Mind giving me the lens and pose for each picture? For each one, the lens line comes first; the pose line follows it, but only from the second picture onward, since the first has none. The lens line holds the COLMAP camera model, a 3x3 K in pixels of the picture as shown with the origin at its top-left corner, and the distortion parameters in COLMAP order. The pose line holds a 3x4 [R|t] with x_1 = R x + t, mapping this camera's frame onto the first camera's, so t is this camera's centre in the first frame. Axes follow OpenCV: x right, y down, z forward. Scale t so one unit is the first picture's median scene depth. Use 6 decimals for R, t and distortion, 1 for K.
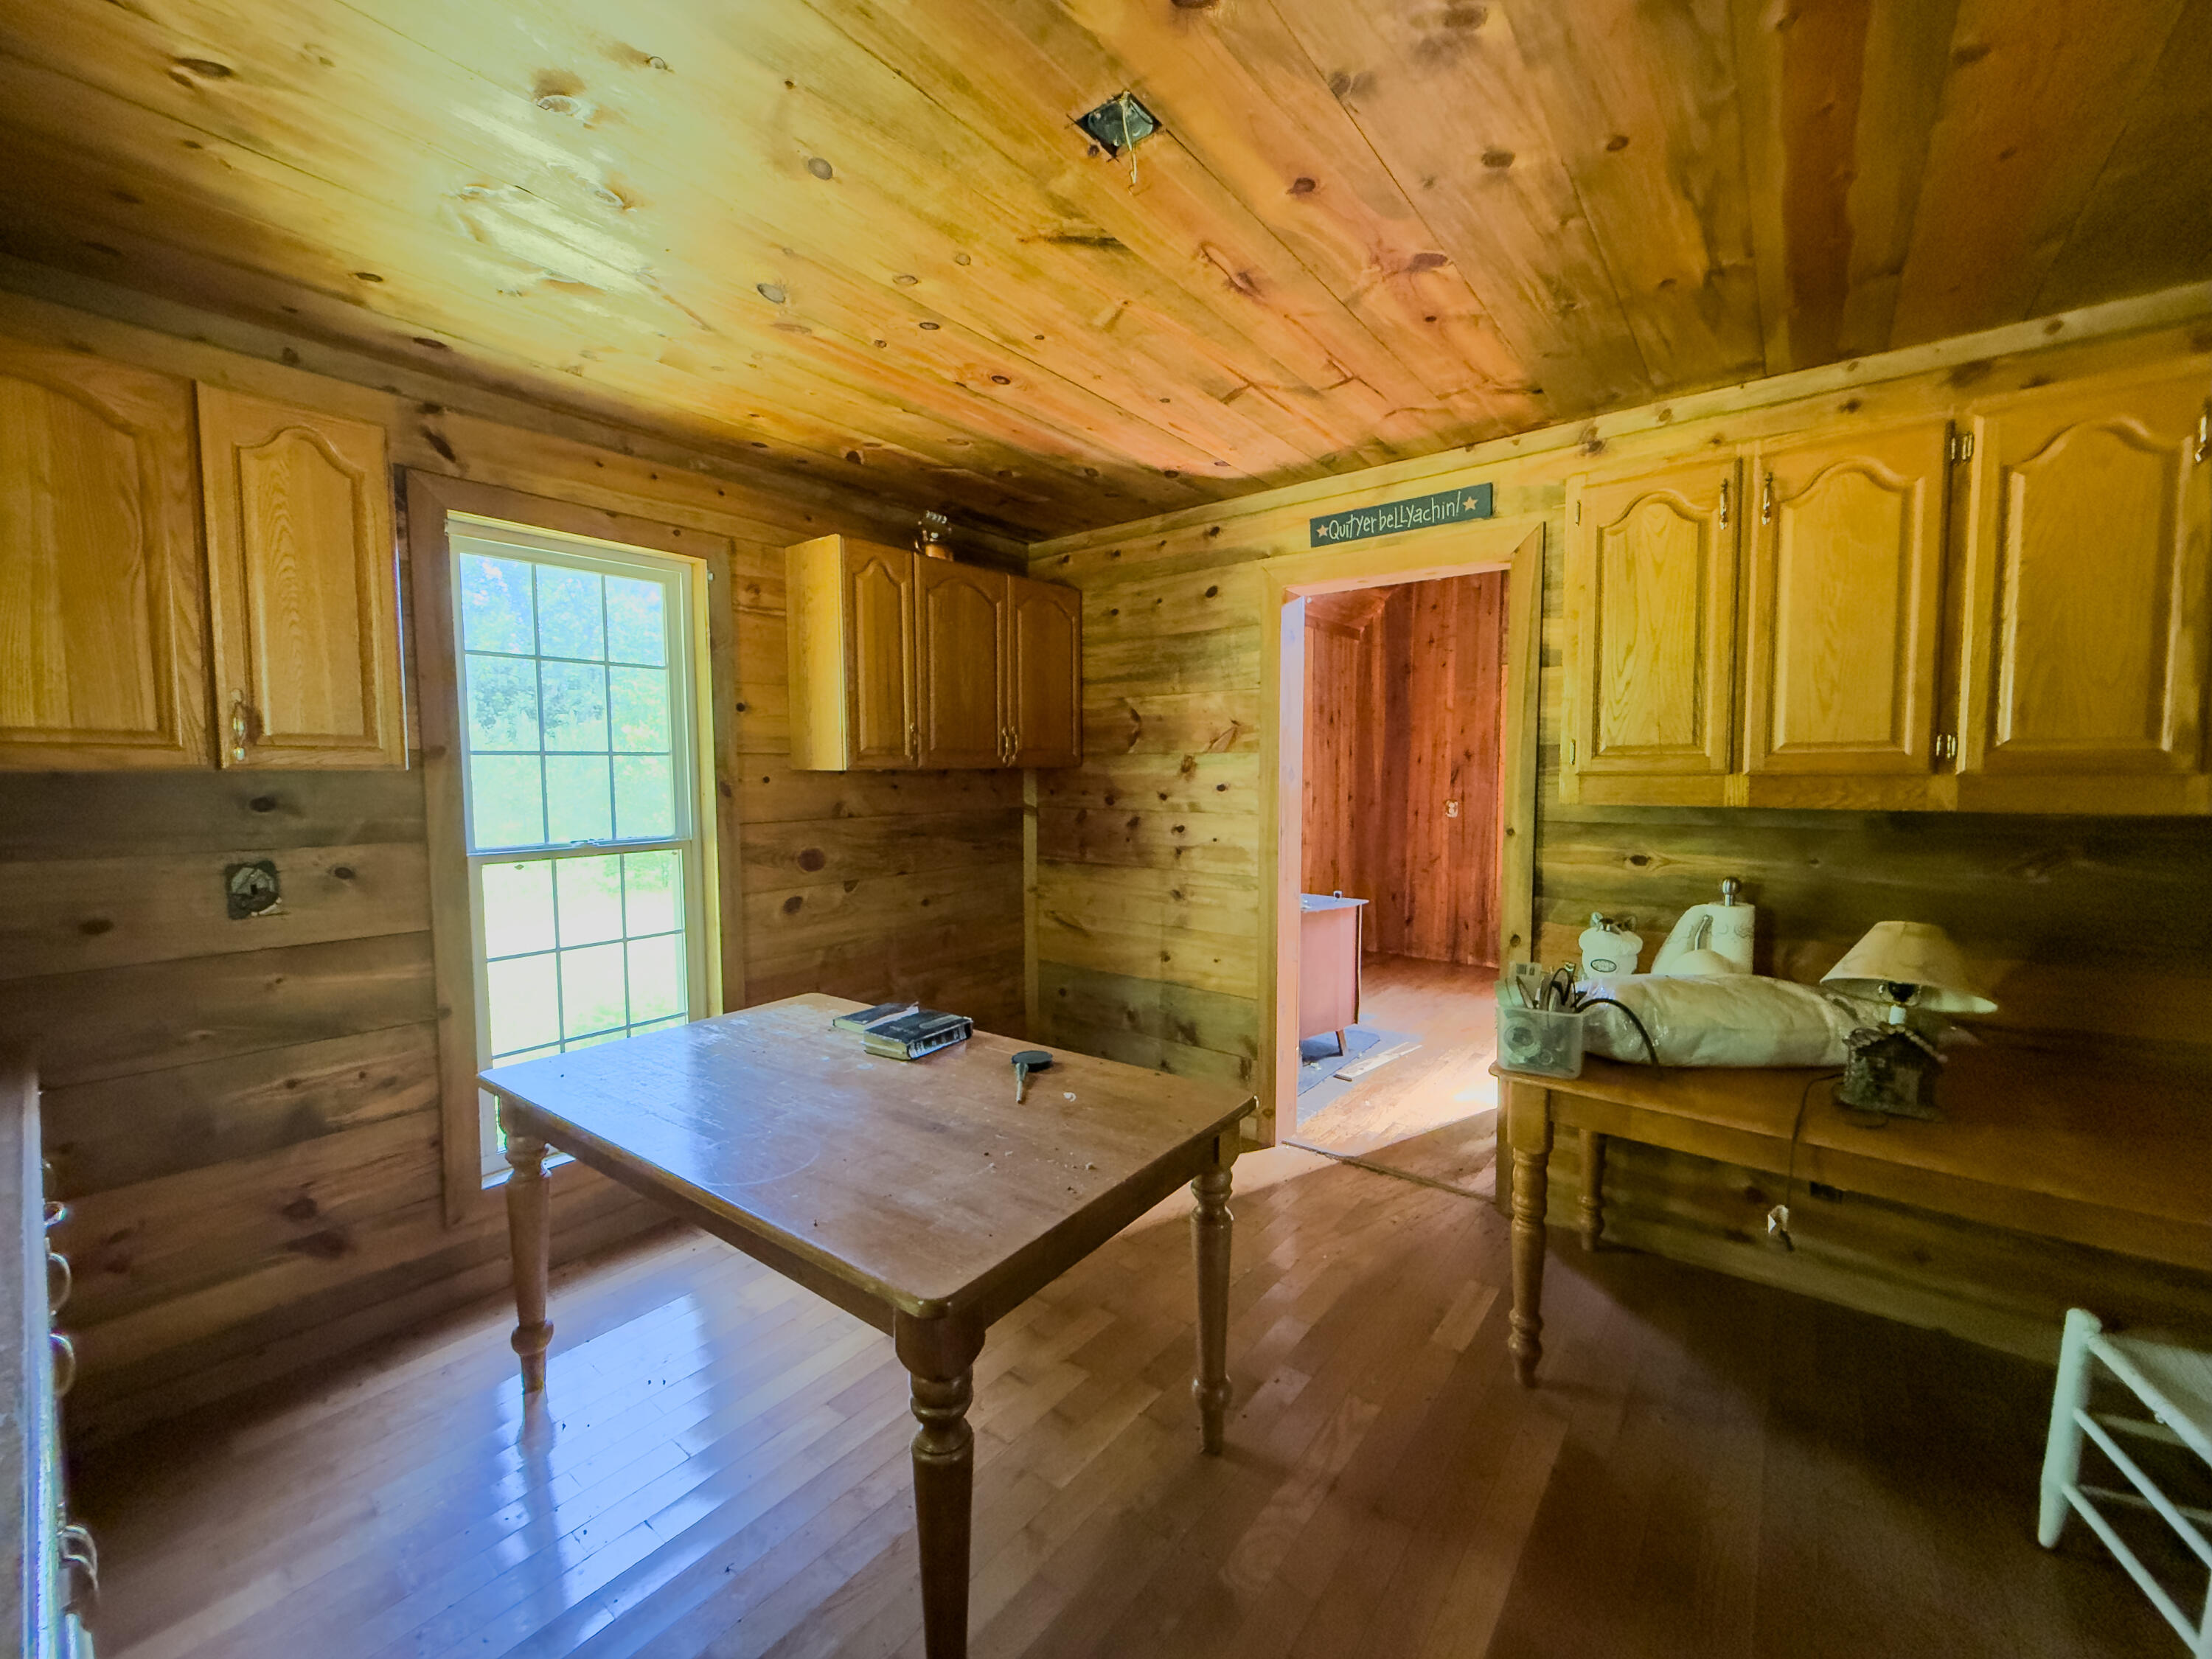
lens RADIAL K [[887.6, 0, 1097.5], [0, 887.6, 827.9], [0, 0, 1]] dist [-0.000537, -0.000048]
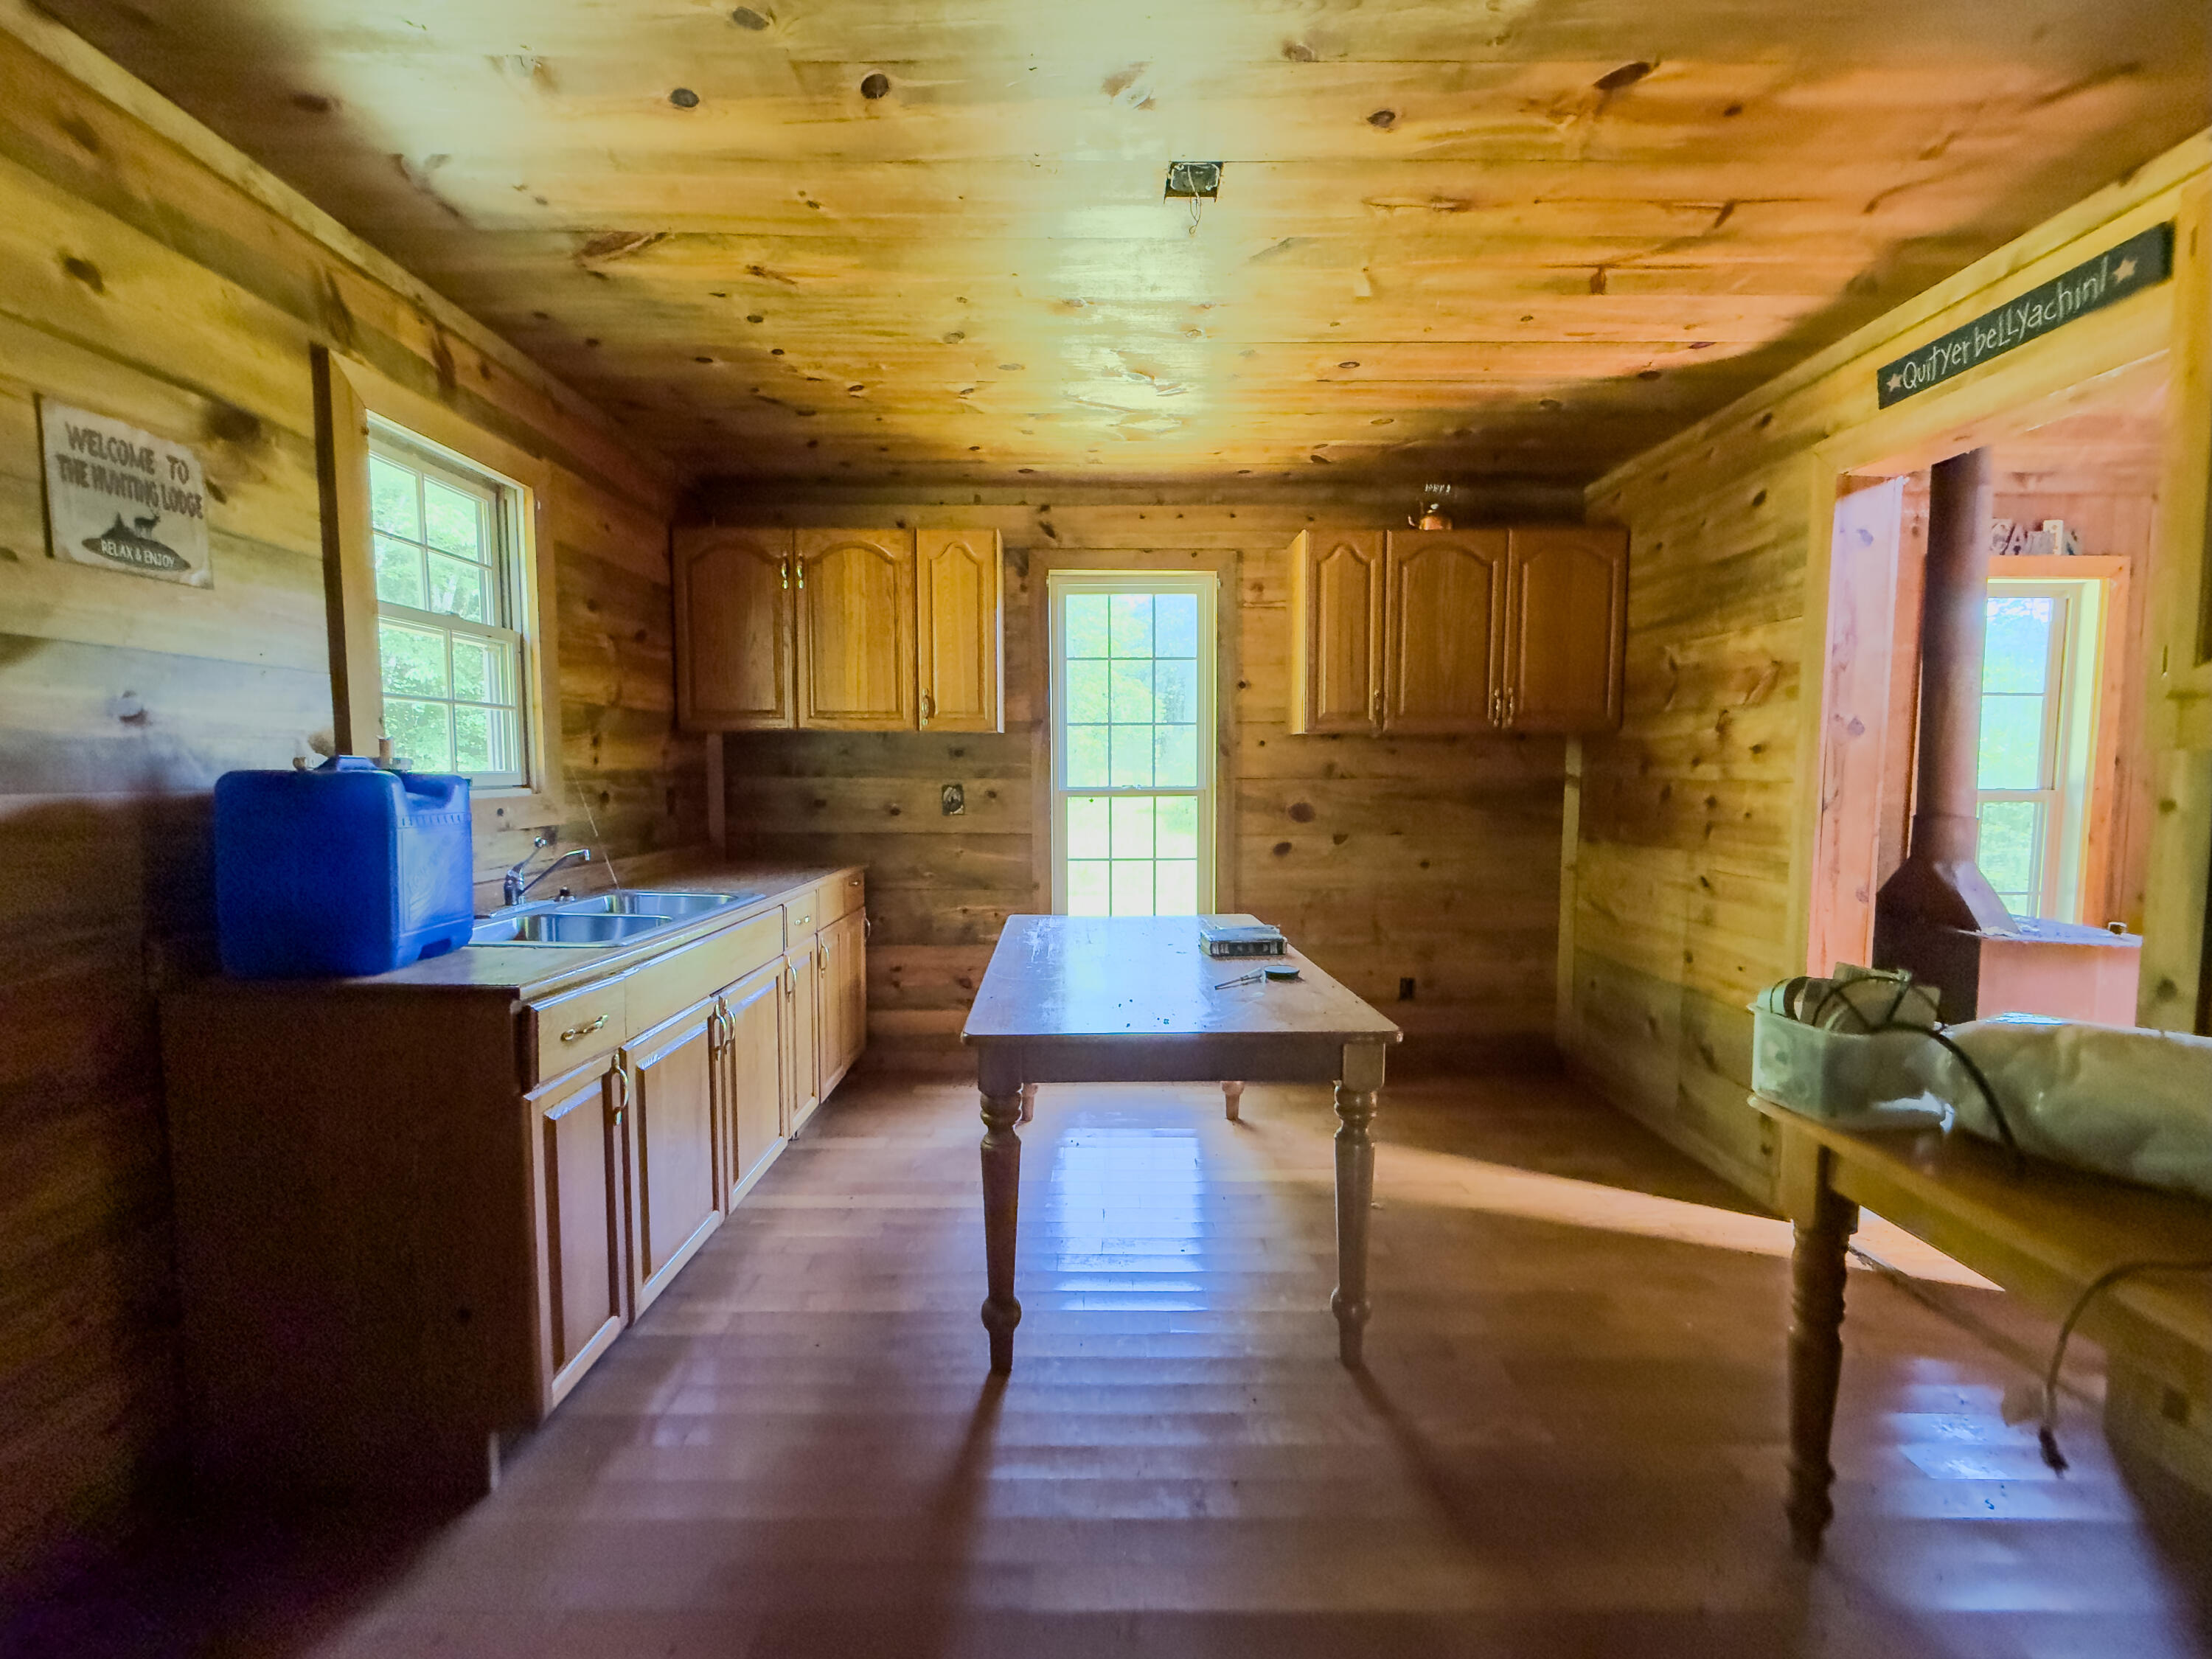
lens RADIAL K [[879.2, 0, 1091.4], [0, 879.2, 831.3], [0, 0, 1]] dist [-0.003460, -0.000086]
pose [[0.620295, 0.062206, -0.781898, 0.433943], [-0.055896, 0.997822, 0.035042, 0.037226], [0.782374, 0.021968, 0.622421, 0.068057]]
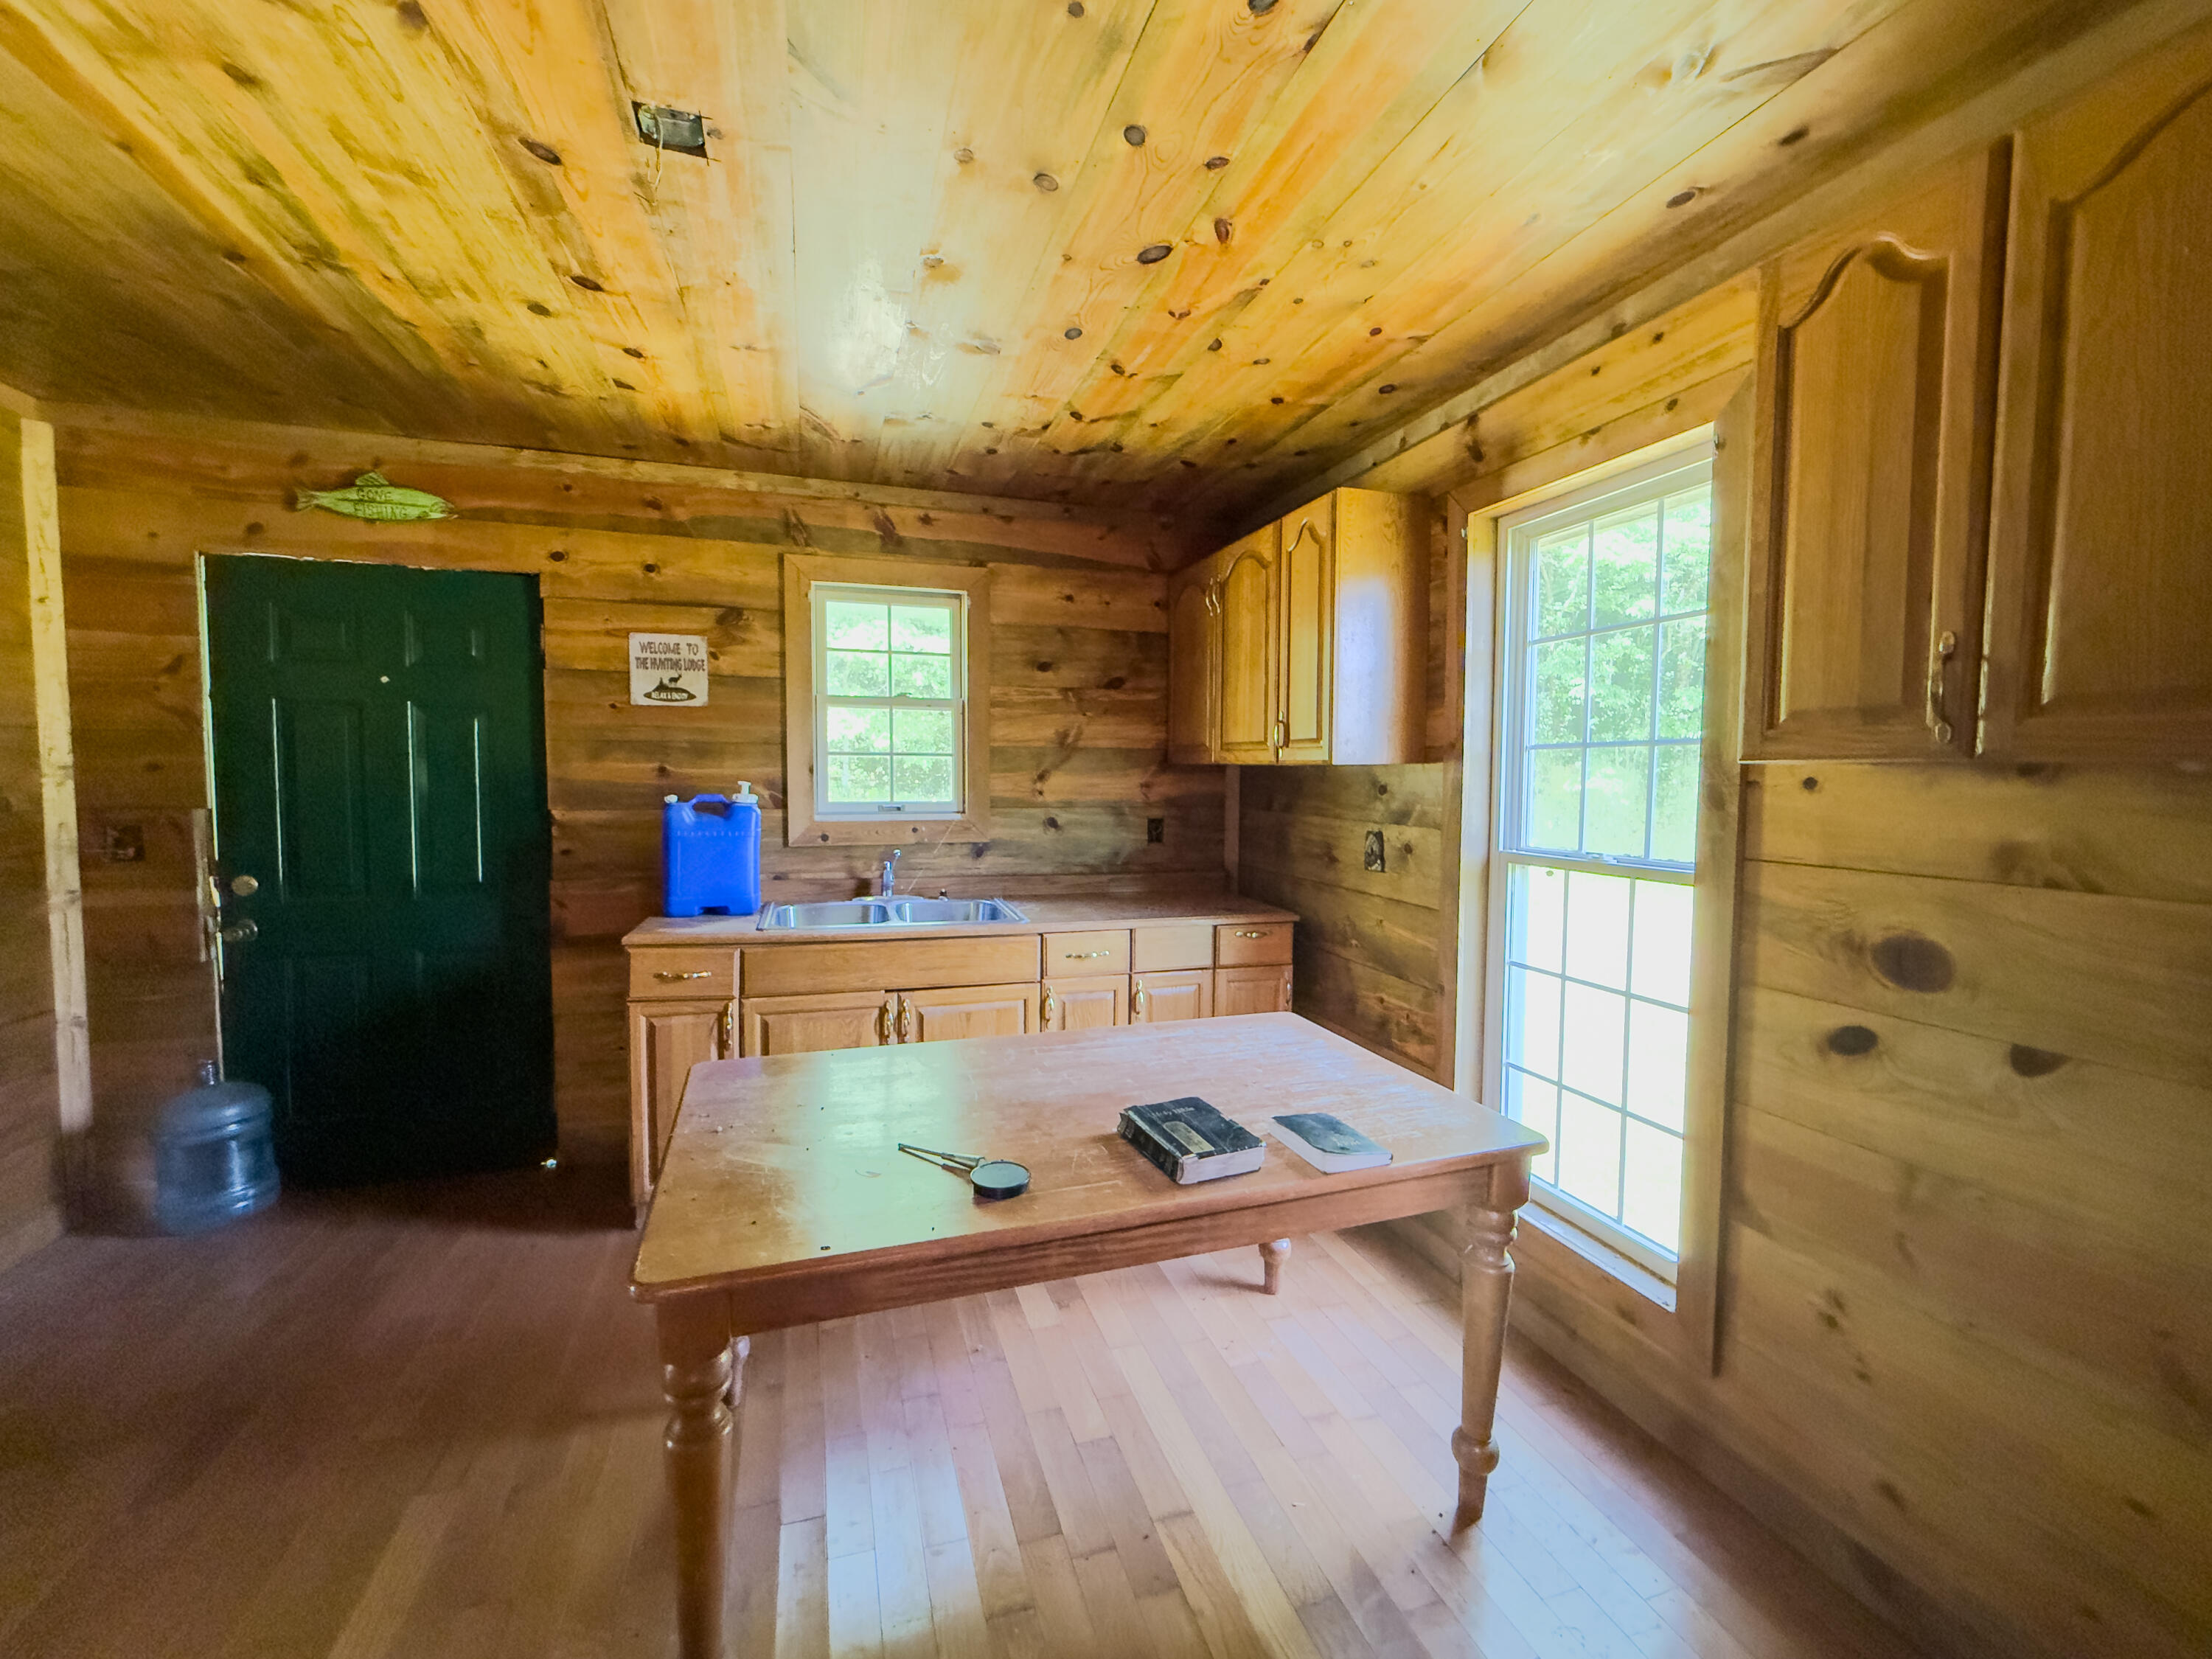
lens RADIAL K [[884.2, 0, 1100.1], [0, 884.2, 828.5], [0, 0, 1]] dist [0.000406, 0.000176]
pose [[-0.549389, 0.053500, -0.833852, 0.293406], [-0.061583, 0.992641, 0.104262, -0.056328], [0.833294, 0.108631, -0.542052, 0.939715]]
